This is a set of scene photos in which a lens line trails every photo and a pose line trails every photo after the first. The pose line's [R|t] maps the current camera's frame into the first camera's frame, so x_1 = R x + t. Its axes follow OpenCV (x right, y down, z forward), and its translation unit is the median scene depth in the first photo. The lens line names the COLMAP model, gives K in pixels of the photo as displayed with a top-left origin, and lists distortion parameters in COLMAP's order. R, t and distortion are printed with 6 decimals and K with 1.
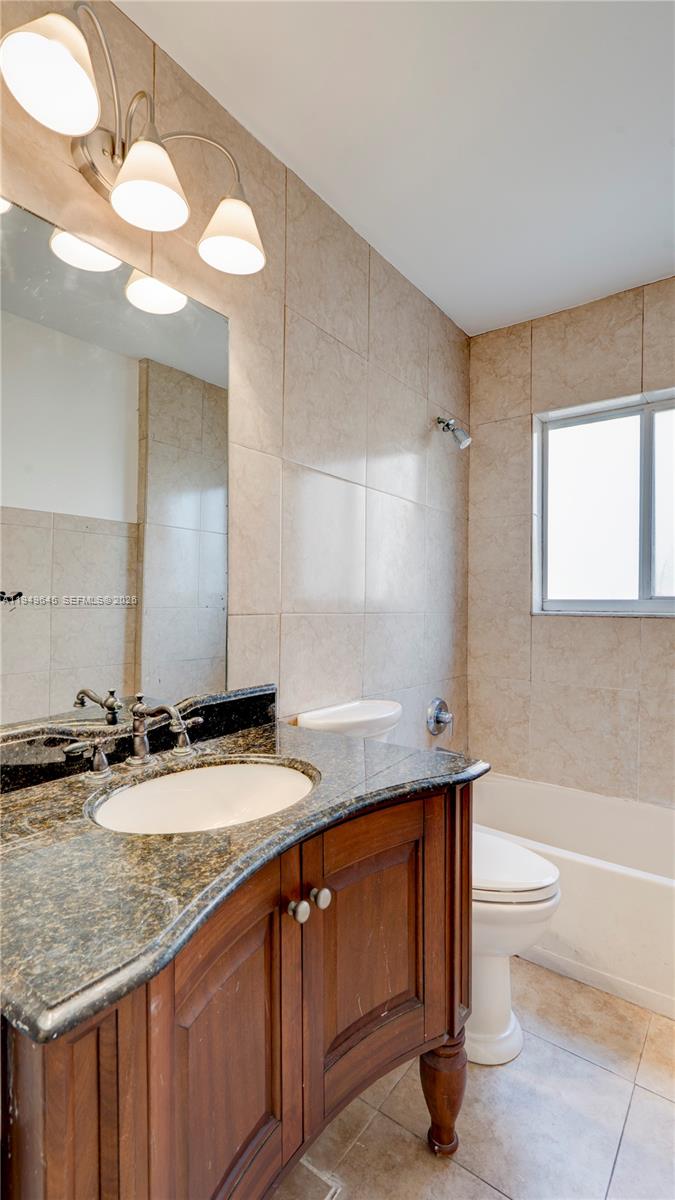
lens RADIAL K [[564.4, 0, 336.7], [0, 564.4, 604.4], [0, 0, 1]] dist [-0.003582, 0.001310]
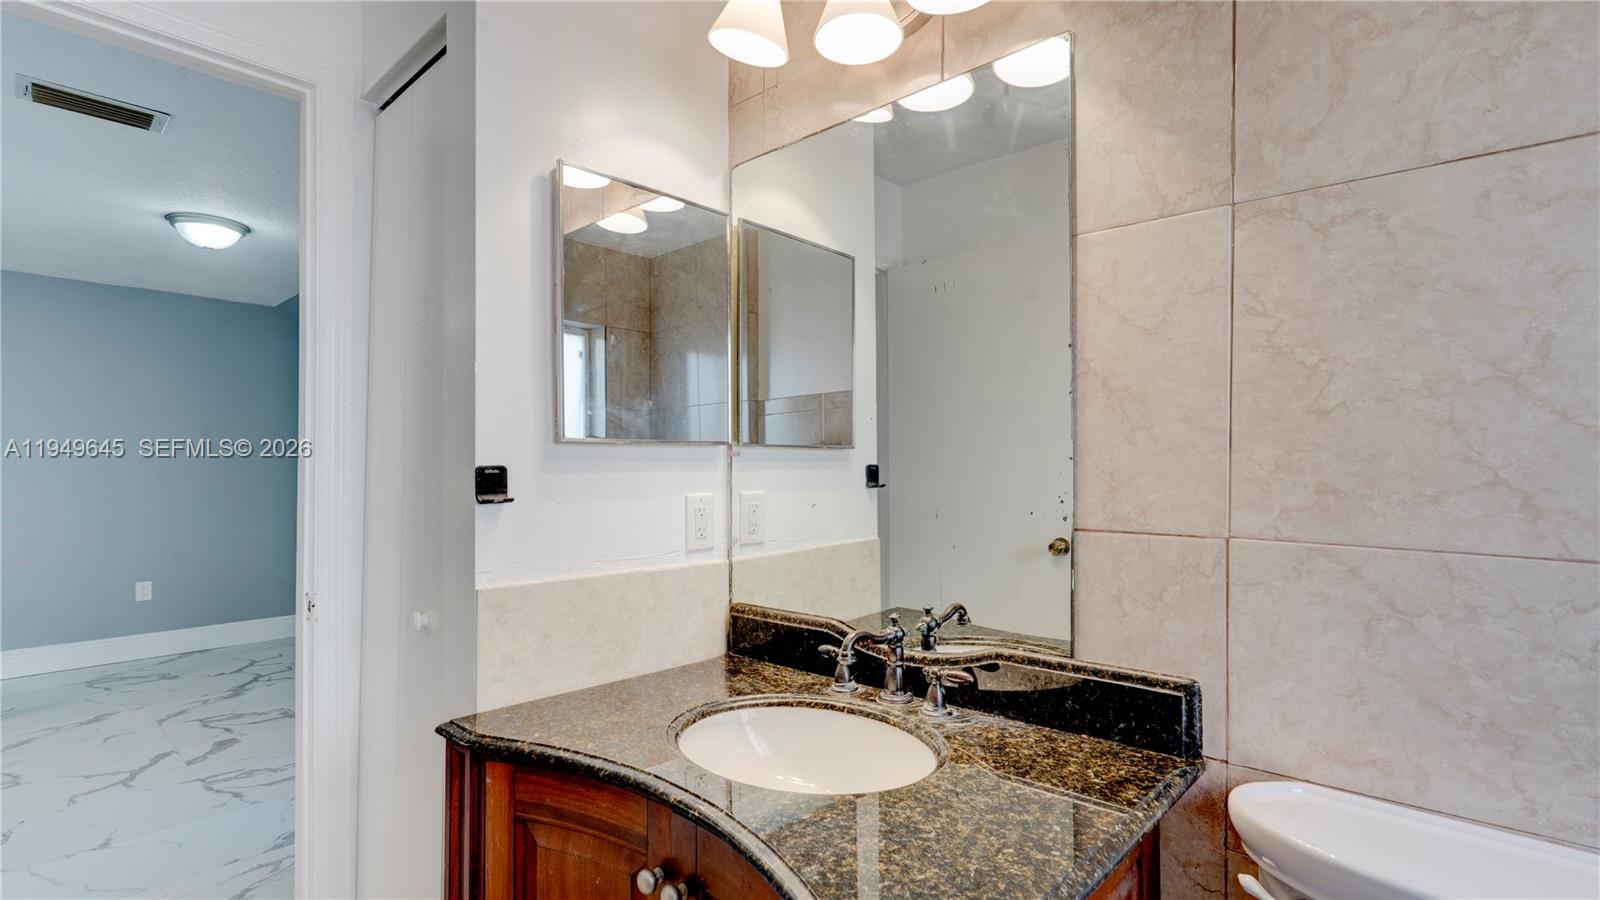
lens RADIAL K [[752.5, 0, 834.7], [0, 752.5, 472.4], [0, 0, 1]] dist [-0.003582, 0.001310]
pose [[-0.083148, -0.007363, -0.996510, 0.611270], [-0.012910, 0.999897, -0.006311, -0.032697], [0.996454, 0.012340, -0.083234, 0.816176]]
